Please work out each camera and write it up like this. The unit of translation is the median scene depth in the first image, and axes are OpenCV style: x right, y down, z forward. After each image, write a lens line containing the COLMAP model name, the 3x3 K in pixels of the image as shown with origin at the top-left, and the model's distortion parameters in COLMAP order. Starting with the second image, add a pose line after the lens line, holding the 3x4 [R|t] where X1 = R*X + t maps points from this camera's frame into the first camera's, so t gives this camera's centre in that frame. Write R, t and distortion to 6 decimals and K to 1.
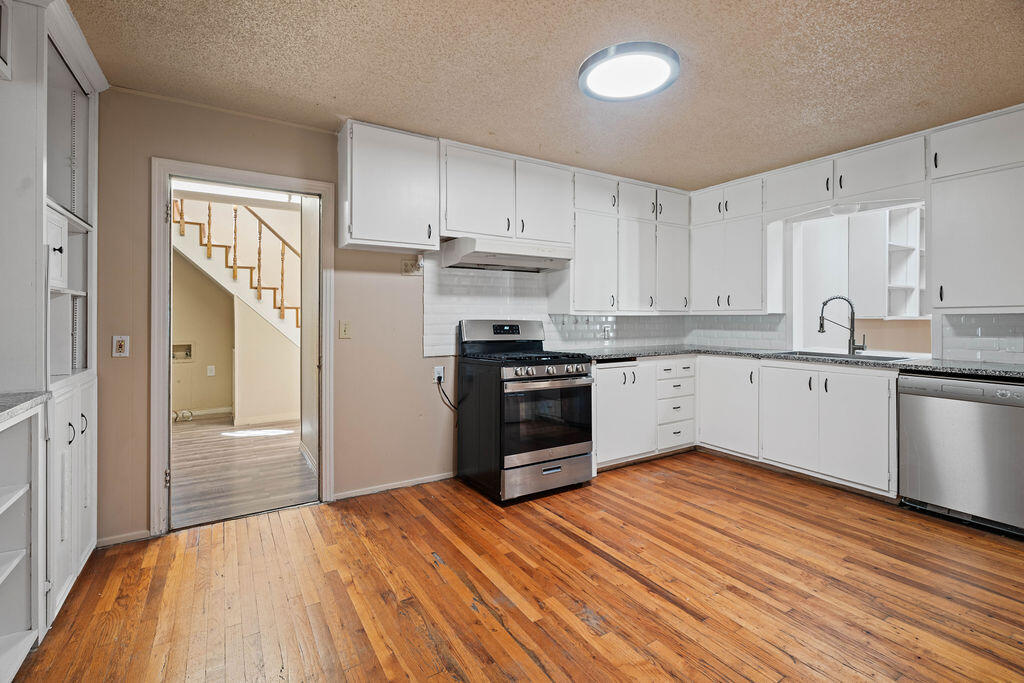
lens RADIAL K [[463.6, 0, 516.6], [0, 463.6, 317.3], [0, 0, 1]] dist [-0.001548, -0.000105]
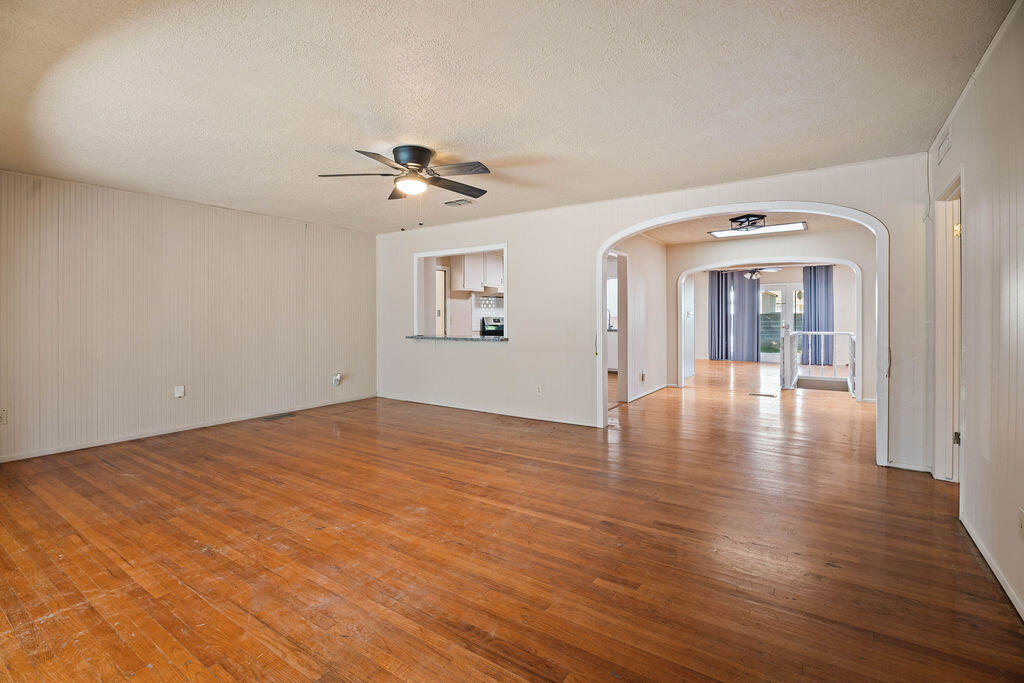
lens RADIAL K [[473.5, 0, 515.7], [0, 473.5, 316.5], [0, 0, 1]] dist [-0.001821, -0.000096]
pose [[0.917017, 0.000288, 0.398847, -0.882136], [0.000171, 0.999999, -0.001116, 0.005613], [-0.398847, 0.001091, 0.917017, -1.308502]]
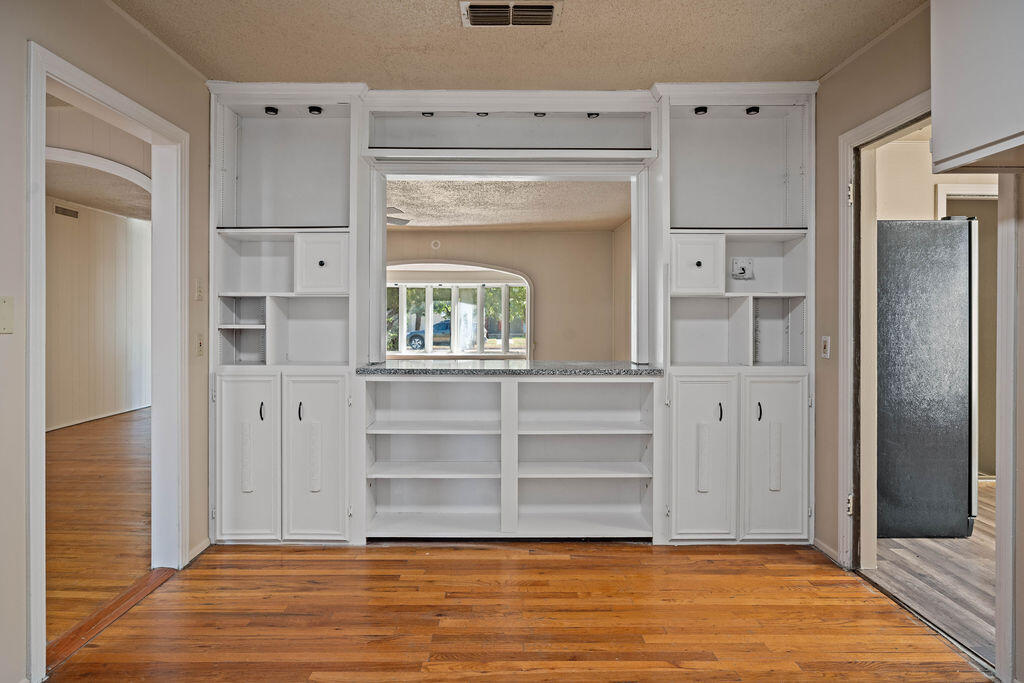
lens RADIAL K [[585.3, 0, 509.4], [0, 585.3, 321.2], [0, 0, 1]] dist [0.000588, 0.000085]
pose [[-0.527861, 0.003714, -0.849322, 0.293229], [0.003466, 0.999992, 0.002219, 0.002713], [0.849324, -0.001773, -0.527870, 0.619535]]
